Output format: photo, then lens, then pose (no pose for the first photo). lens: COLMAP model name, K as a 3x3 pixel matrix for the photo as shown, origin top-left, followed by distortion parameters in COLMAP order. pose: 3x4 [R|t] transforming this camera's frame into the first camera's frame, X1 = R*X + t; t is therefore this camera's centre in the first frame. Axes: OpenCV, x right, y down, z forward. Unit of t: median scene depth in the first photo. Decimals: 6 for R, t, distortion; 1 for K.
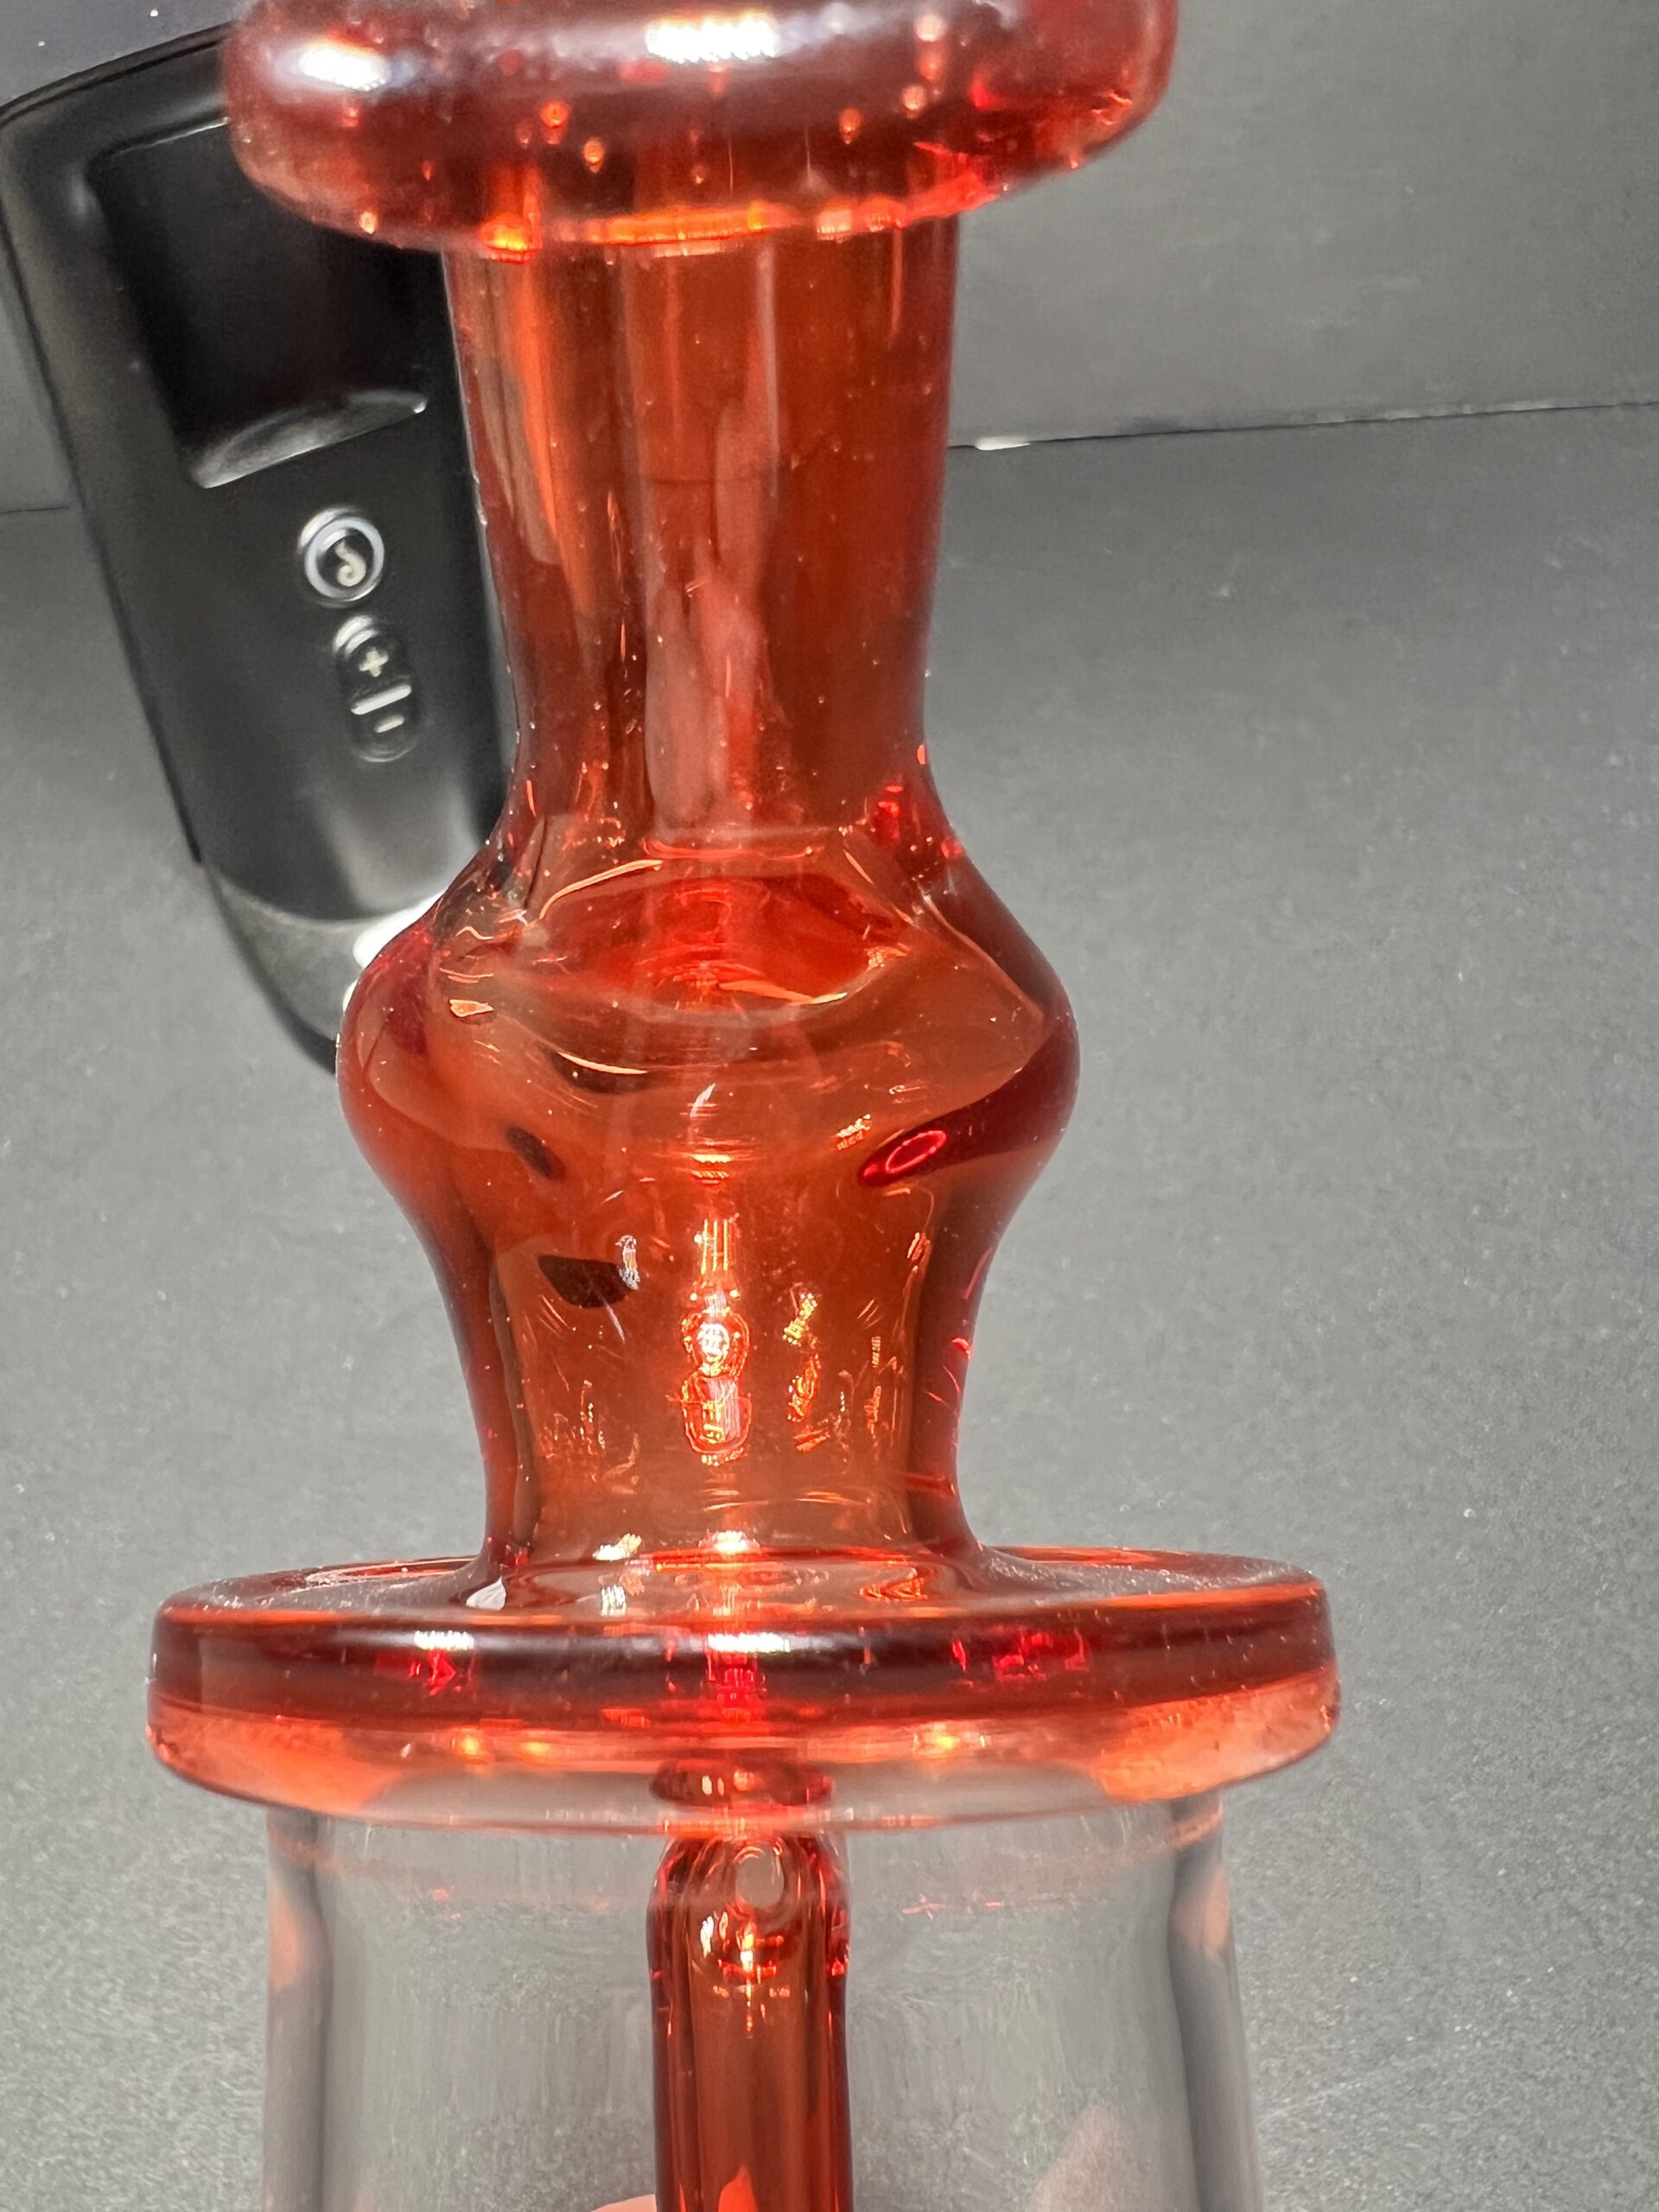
lens RADIAL K [[1695.4, 0, 794.0], [0, 1695.4, 1110.3], [0, 0, 1]] dist [-0.008252, 0.002199]
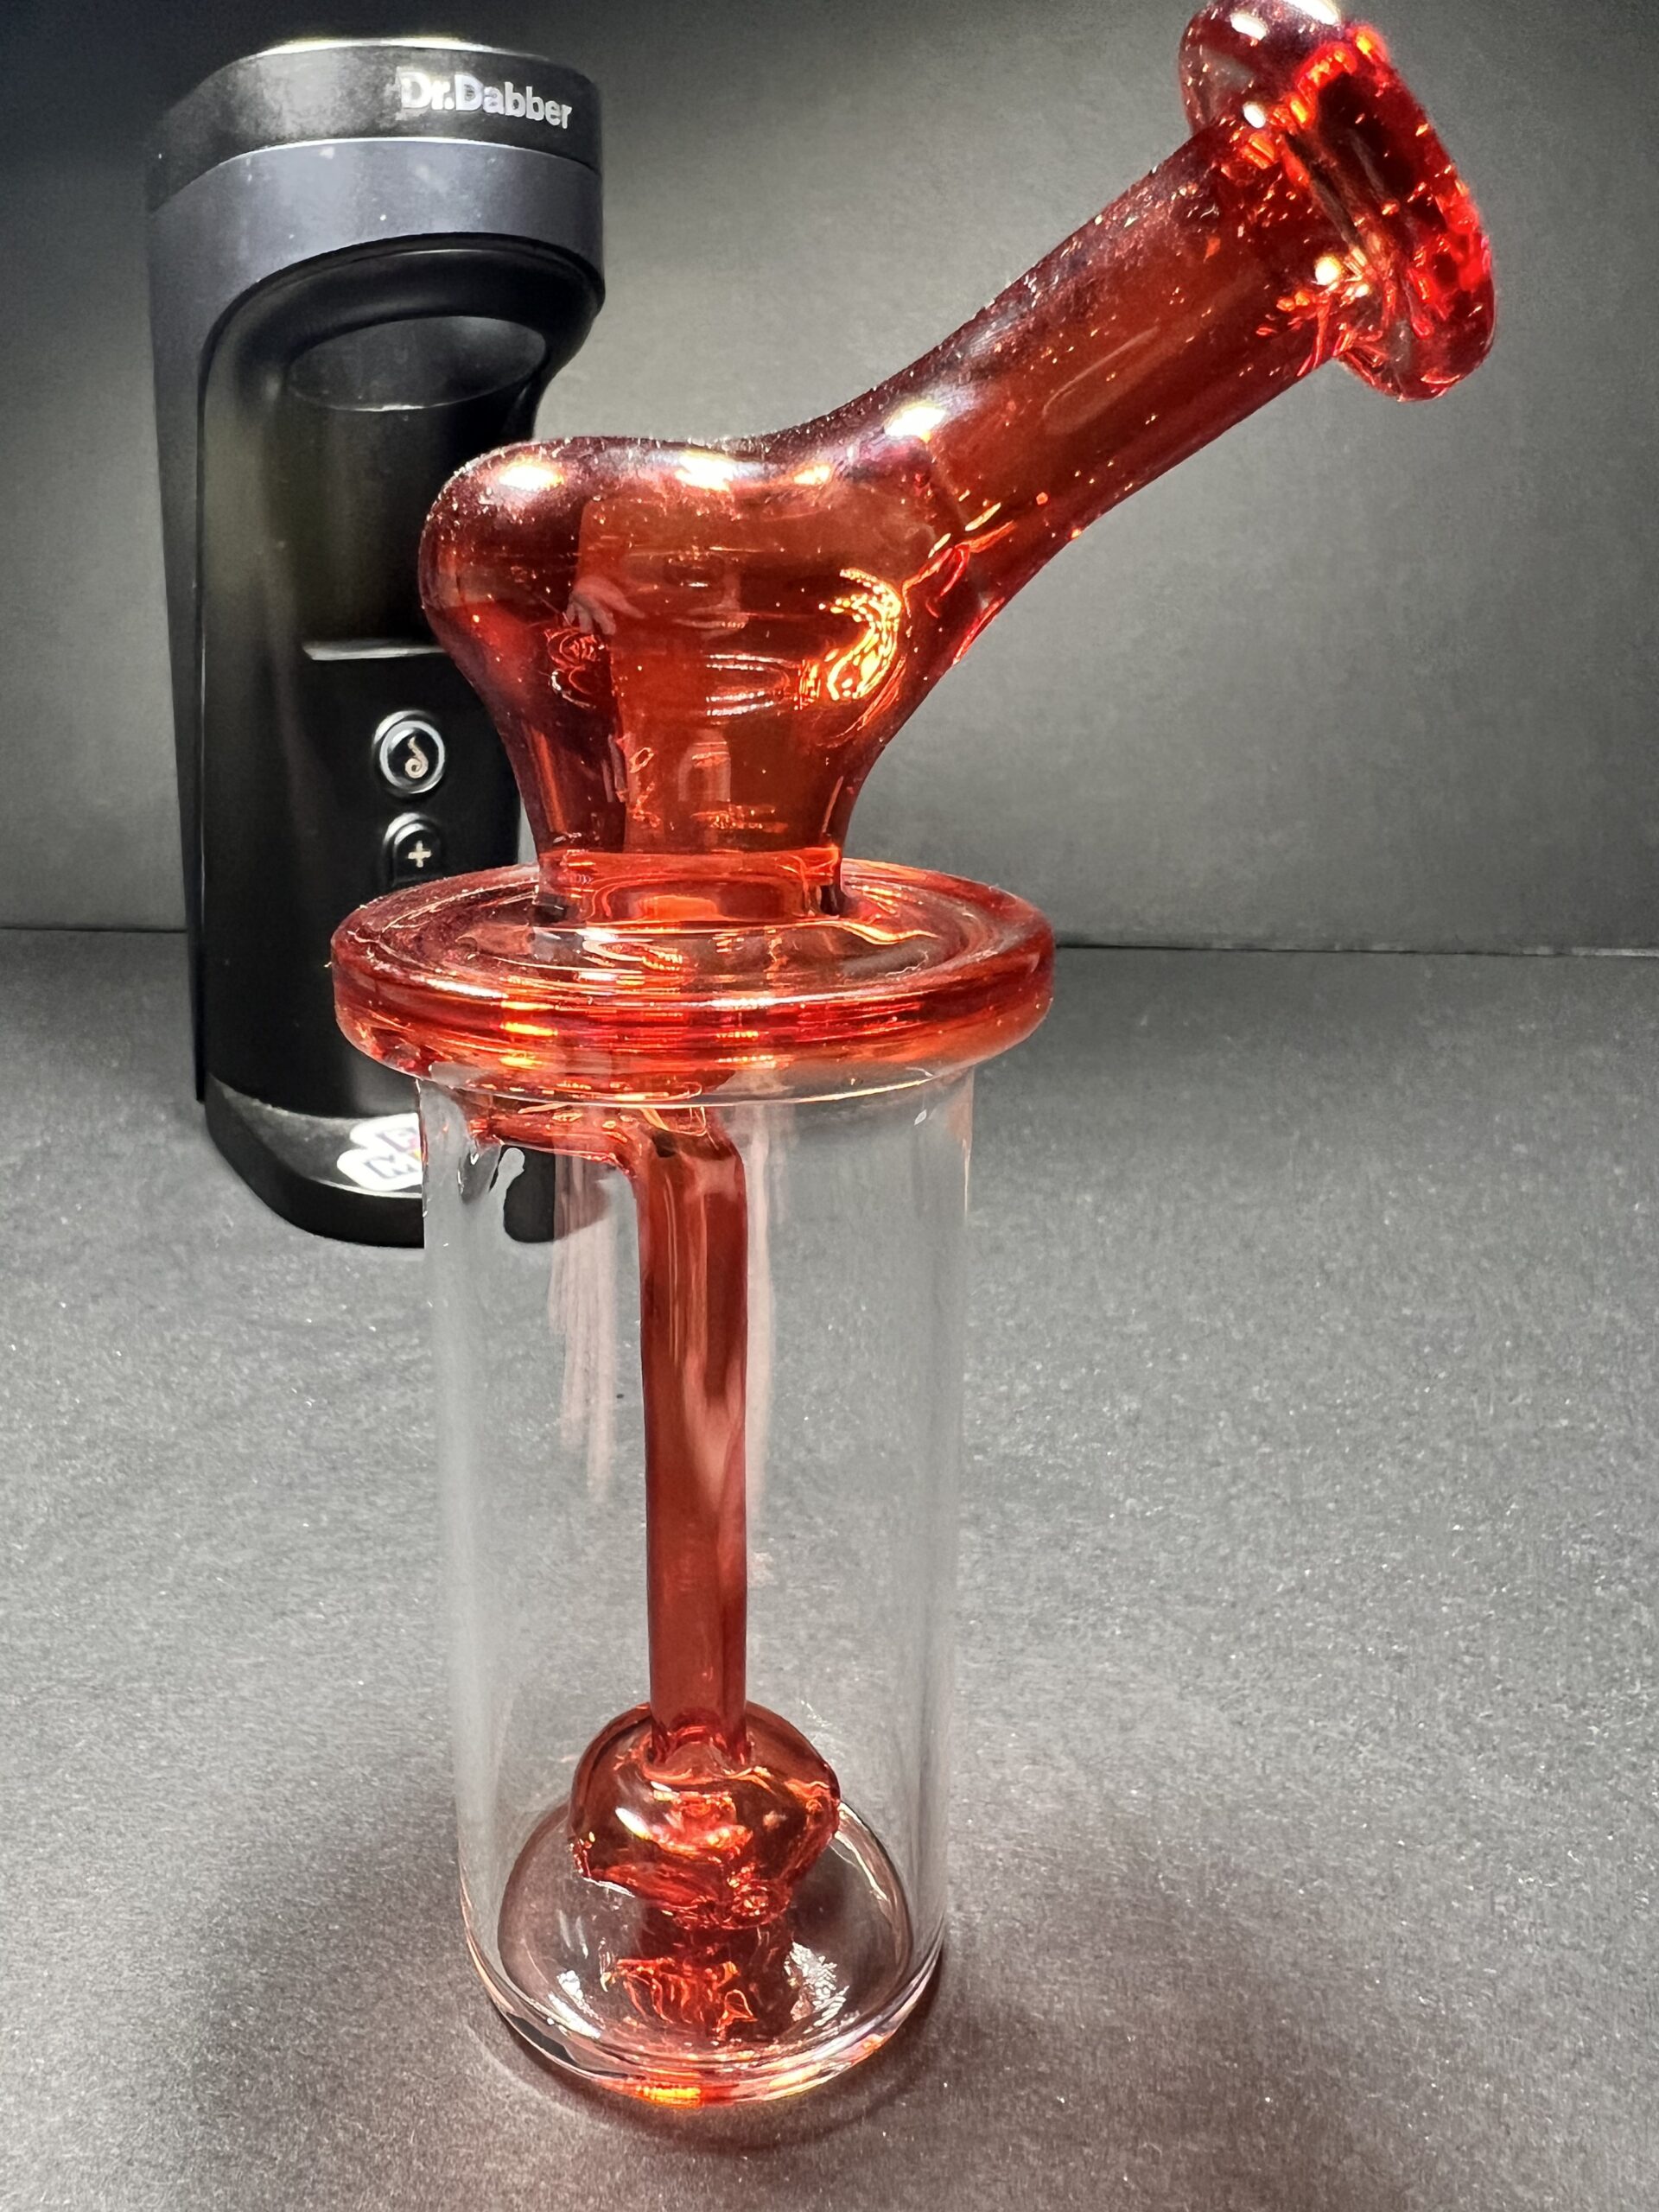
lens RADIAL K [[1715.7, 0, 829.5], [0, 1715.7, 1106.0], [0, 0, 1]] dist [-0.006729, -0.003856]
pose [[0.995755, 0.065036, 0.065126, -0.041437], [-0.029571, 0.896145, -0.442776, 0.413723], [-0.087159, 0.438971, 0.894264, 0.027288]]
